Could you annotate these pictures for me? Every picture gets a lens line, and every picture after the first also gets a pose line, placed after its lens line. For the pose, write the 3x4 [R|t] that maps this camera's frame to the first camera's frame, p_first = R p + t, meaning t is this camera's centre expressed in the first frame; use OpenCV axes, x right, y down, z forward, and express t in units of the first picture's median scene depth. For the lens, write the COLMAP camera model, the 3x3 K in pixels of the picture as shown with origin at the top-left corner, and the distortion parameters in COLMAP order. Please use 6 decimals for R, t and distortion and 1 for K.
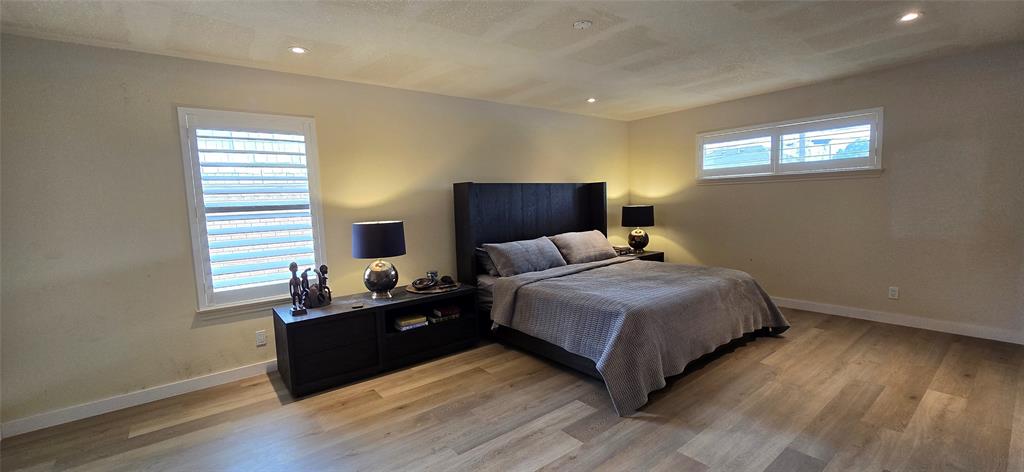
lens RADIAL K [[421.9, 0, 504.0], [0, 421.9, 236.6], [0, 0, 1]] dist [-0.003752, 0.000766]
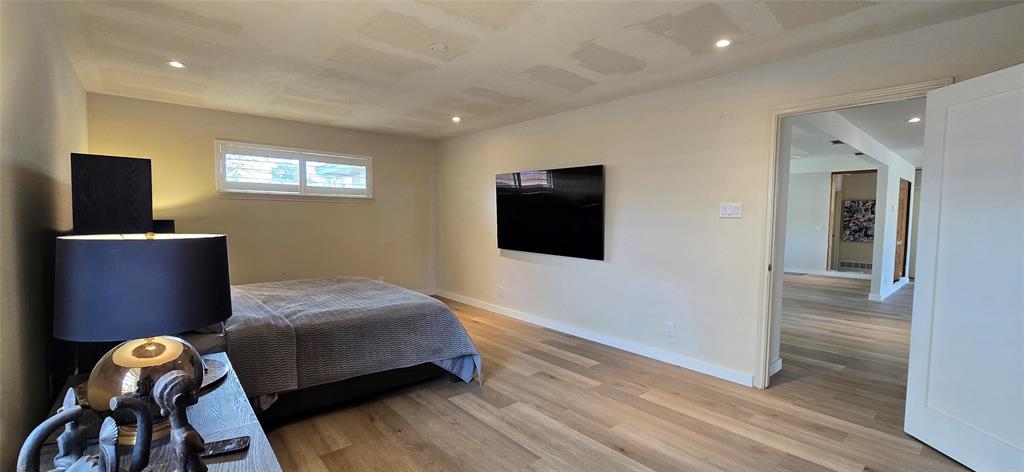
lens RADIAL K [[421.9, 0, 508.9], [0, 421.9, 239.0], [0, 0, 1]] dist [-0.003752, 0.000766]
pose [[-0.053268, -0.017206, 0.998432, -0.848369], [0.075969, 0.996884, 0.021232, -0.018511], [-0.995686, 0.076981, -0.051794, 0.848082]]
